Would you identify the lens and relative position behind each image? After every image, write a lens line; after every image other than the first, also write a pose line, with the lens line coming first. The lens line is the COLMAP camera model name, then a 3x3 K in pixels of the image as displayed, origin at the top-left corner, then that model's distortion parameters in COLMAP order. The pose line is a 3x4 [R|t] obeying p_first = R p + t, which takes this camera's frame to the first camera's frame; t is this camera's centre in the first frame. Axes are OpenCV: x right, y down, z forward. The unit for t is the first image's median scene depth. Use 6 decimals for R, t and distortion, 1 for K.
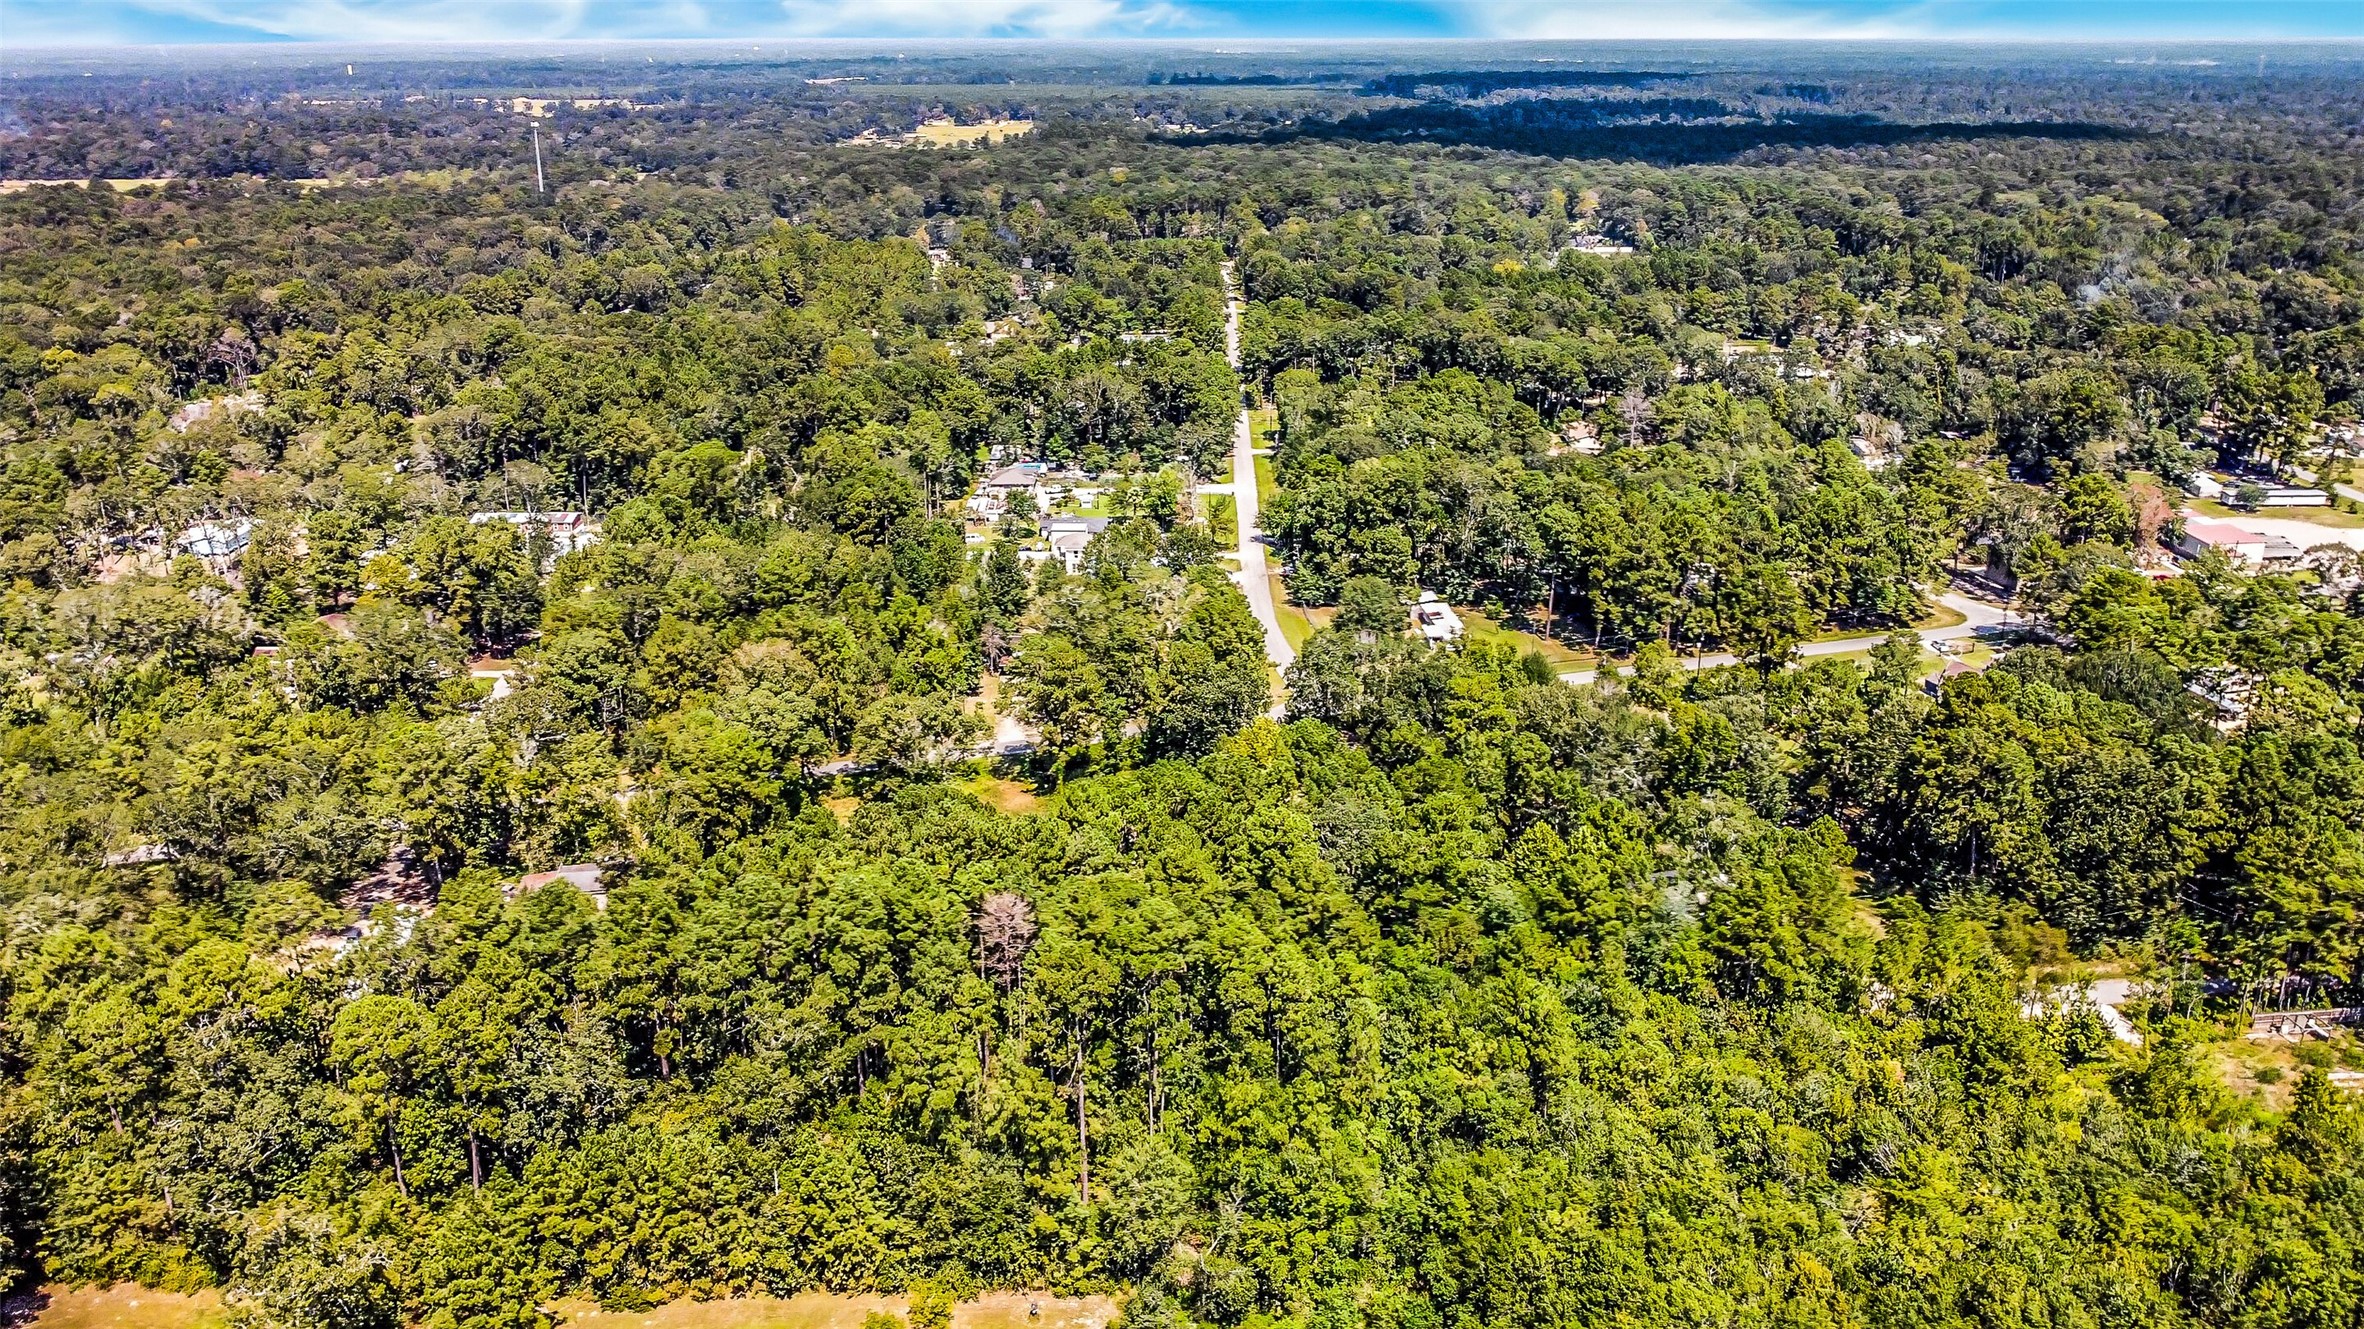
lens RADIAL K [[1781.3, 0, 1191.8], [0, 1781.3, 654.5], [0, 0, 1]] dist [-0.006652, 0.003178]
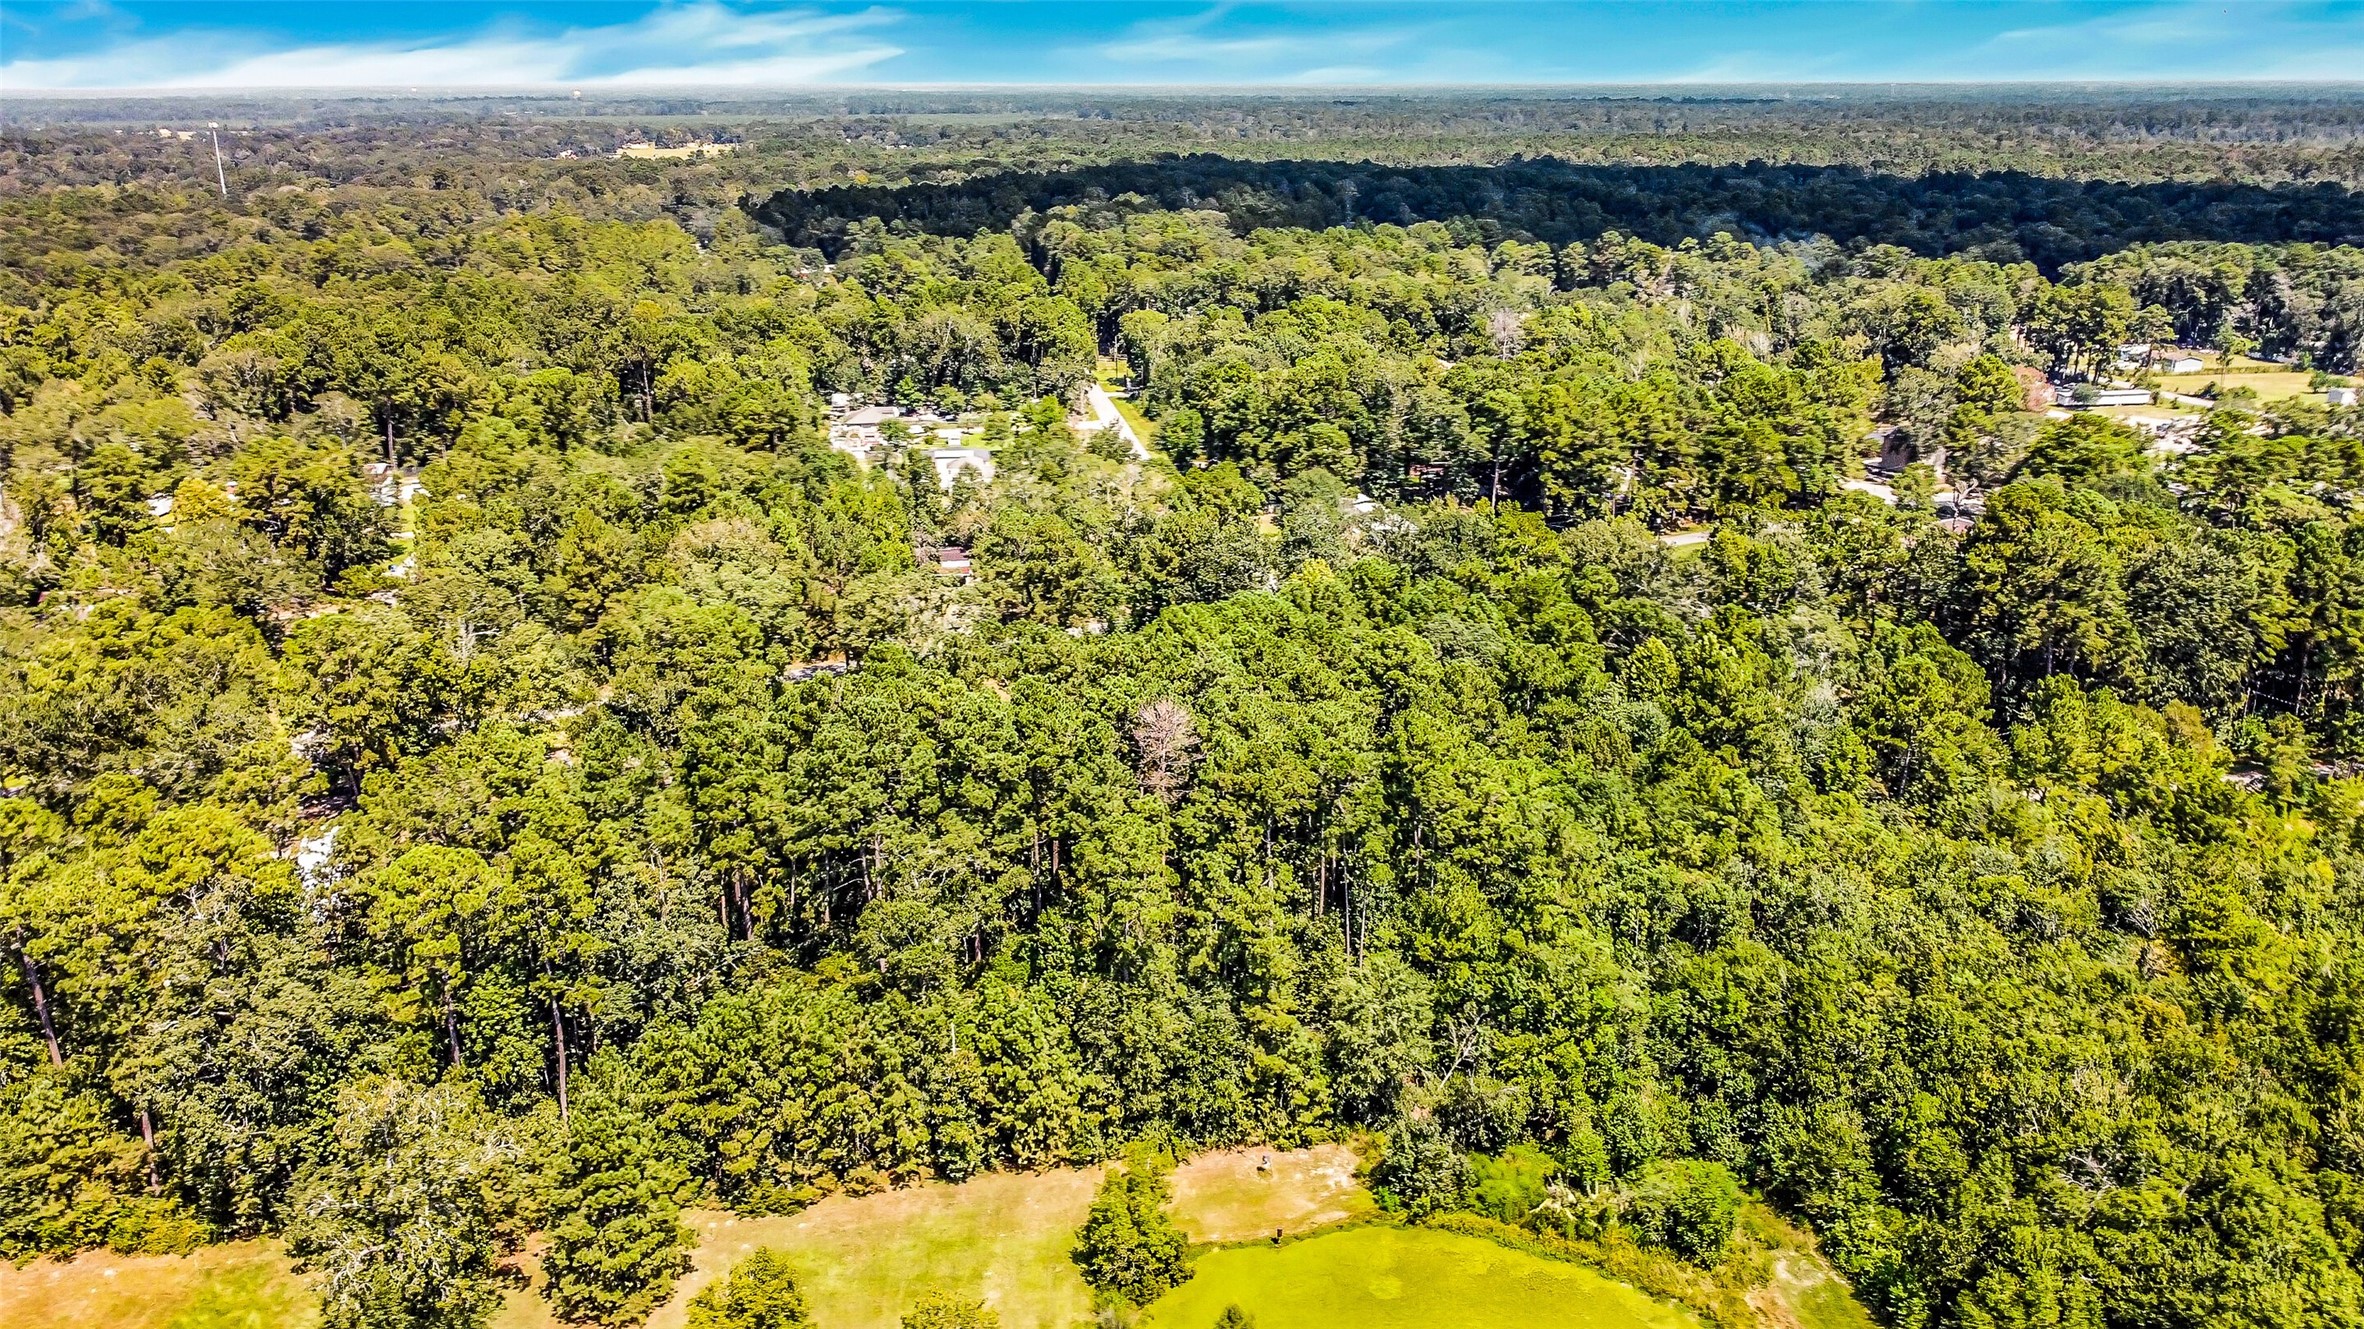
lens RADIAL K [[1781.3, 0, 1191.8], [0, 1781.3, 654.5], [0, 0, 1]] dist [-0.006652, 0.003178]
pose [[0.985927, -0.051164, 0.159153, -0.224642], [0.054714, 0.998340, -0.017999, 0.127305], [-0.157968, 0.026454, 0.987090, 0.147656]]
